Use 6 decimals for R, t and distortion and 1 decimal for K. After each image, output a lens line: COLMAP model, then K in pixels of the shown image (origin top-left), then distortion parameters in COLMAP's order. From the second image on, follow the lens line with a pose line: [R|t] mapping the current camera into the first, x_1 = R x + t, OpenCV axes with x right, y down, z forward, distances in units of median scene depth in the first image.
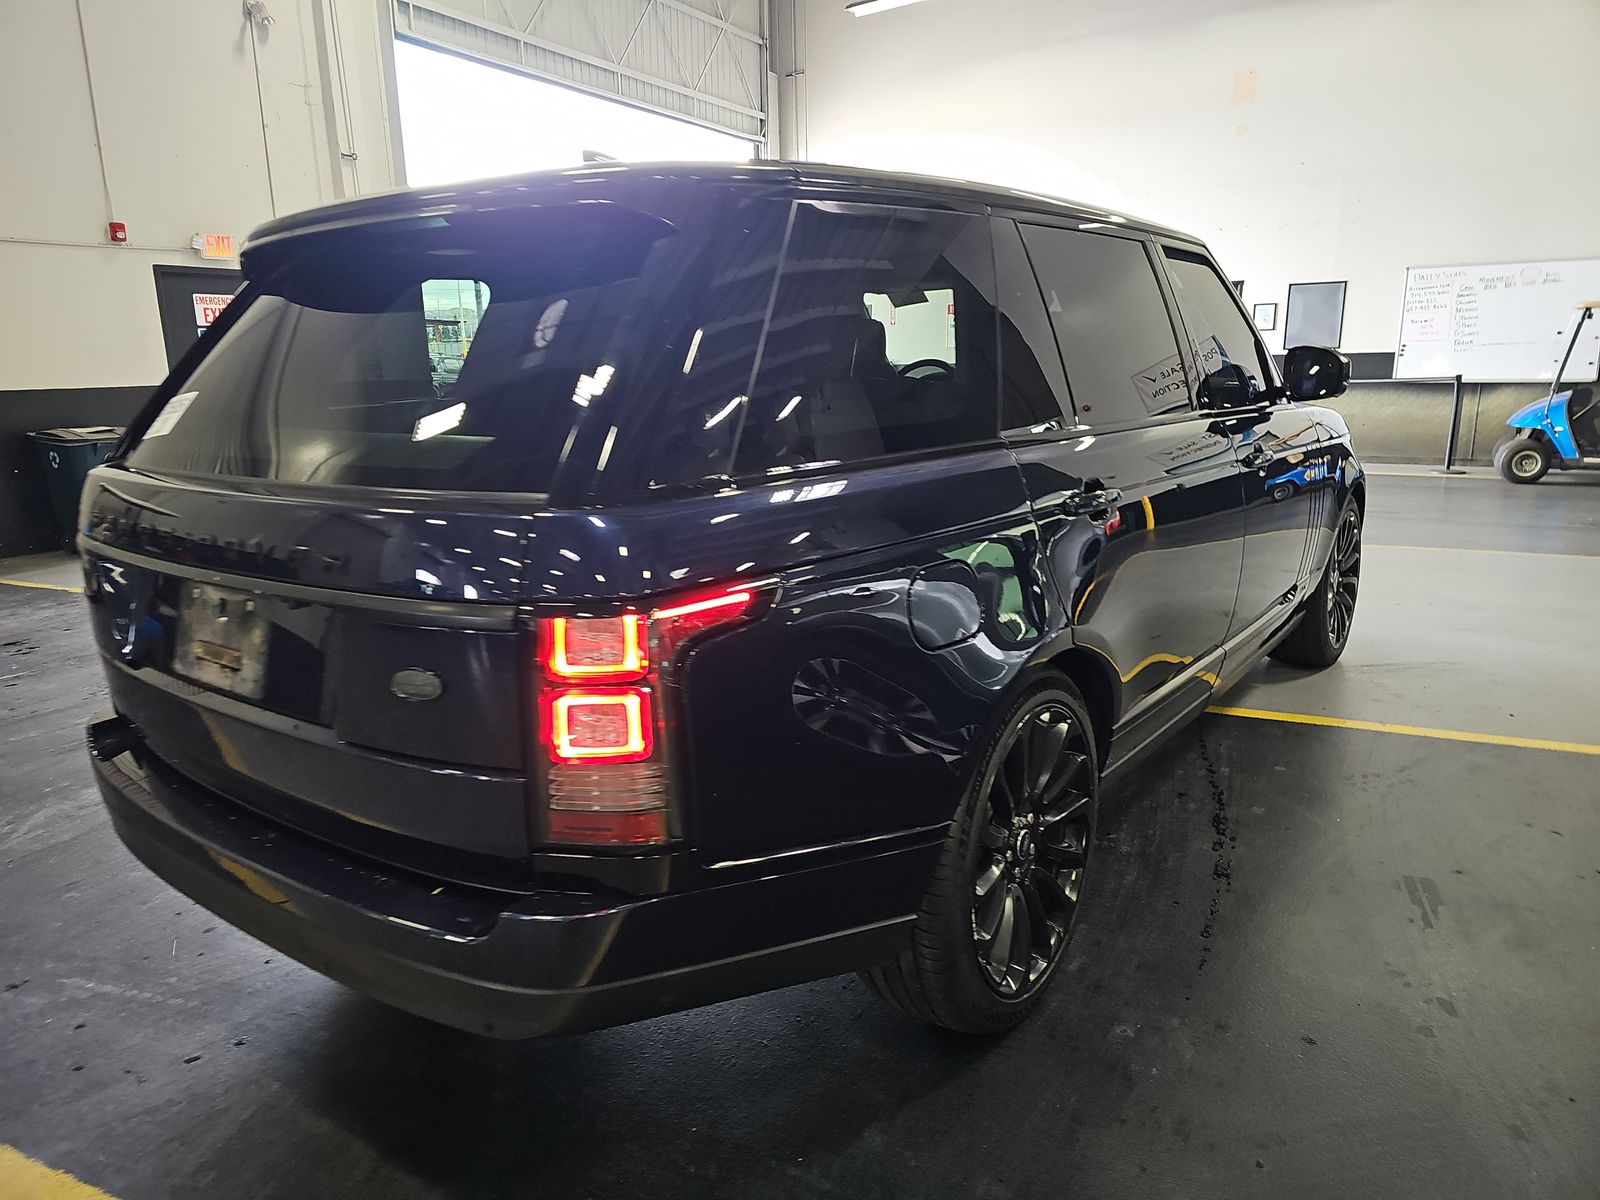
lens RADIAL K [[1048.4, 0, 800.0], [0, 1048.4, 600.0], [0, 0, 1]] dist [-0.001670, -0.005469]
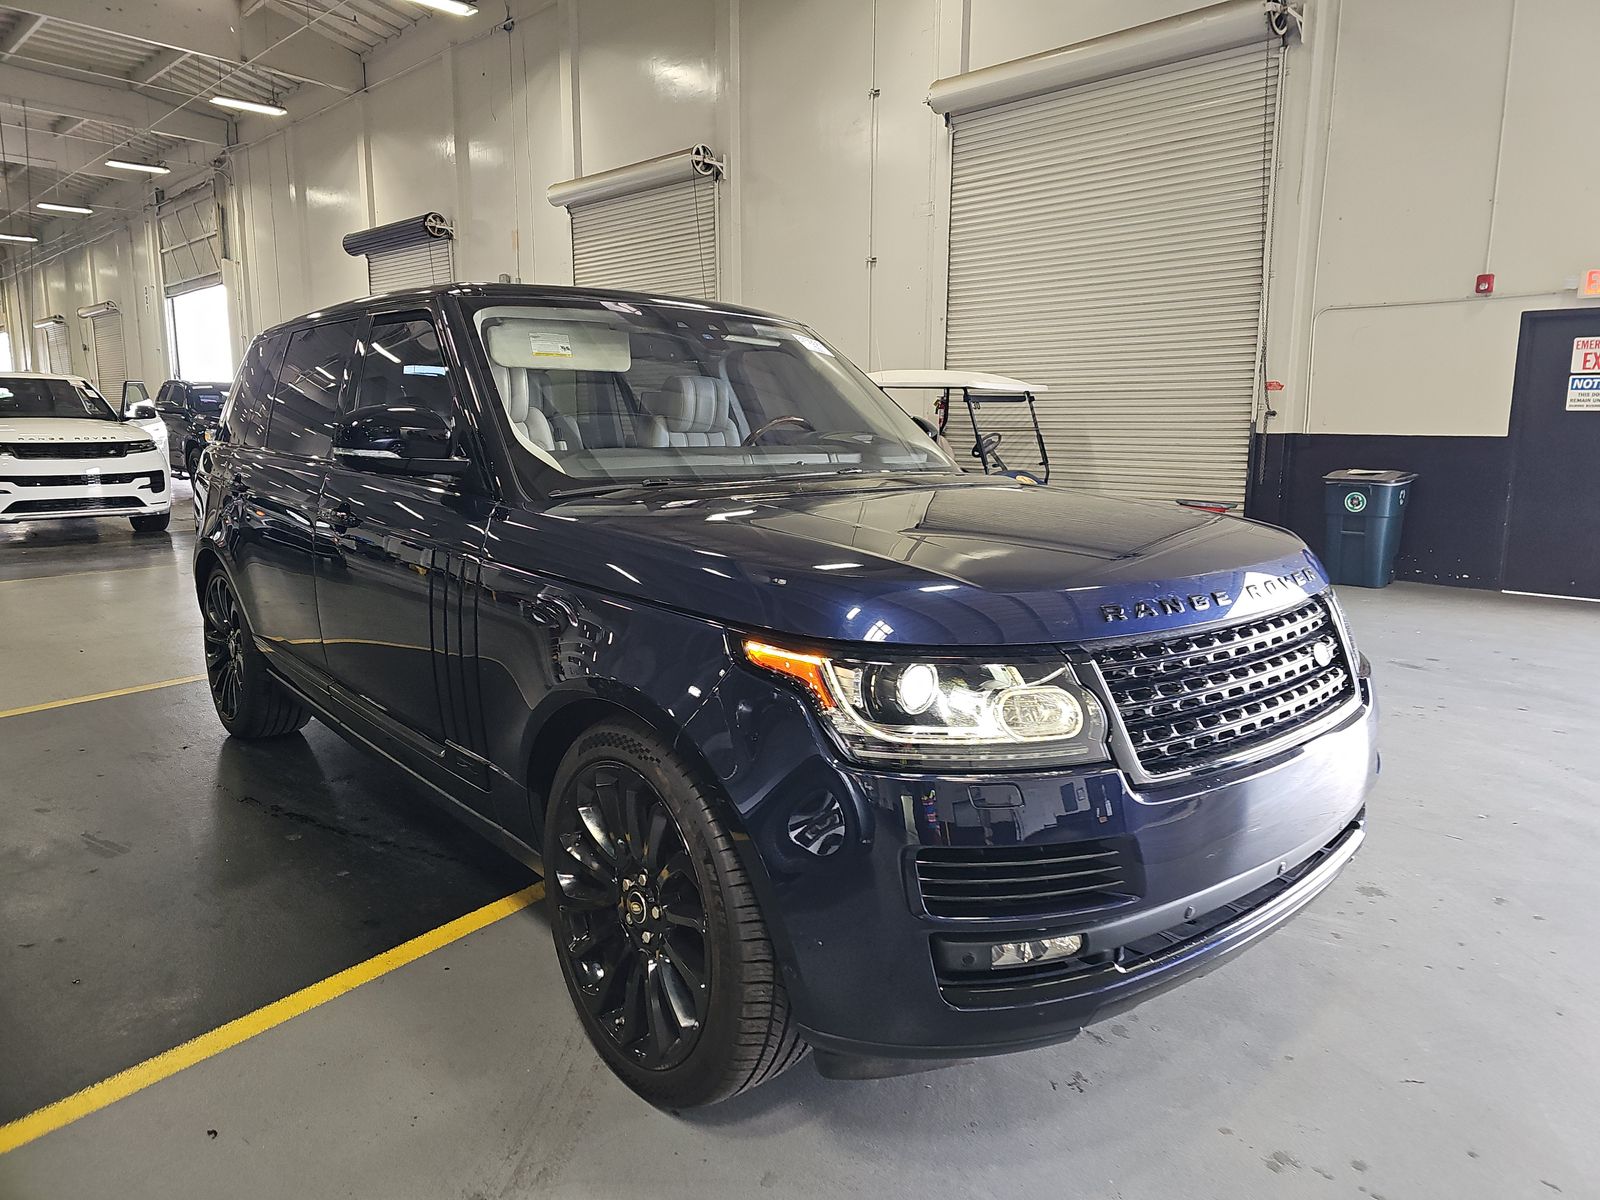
lens RADIAL K [[1048.4, 0, 800.0], [0, 1048.4, 600.0], [0, 0, 1]] dist [-0.001670, -0.005469]
pose [[-0.186613, 0.180984, -0.965619, 0.493167], [-0.220195, 0.950174, 0.220644, -0.140399], [0.957439, 0.253800, -0.137462, 0.585976]]
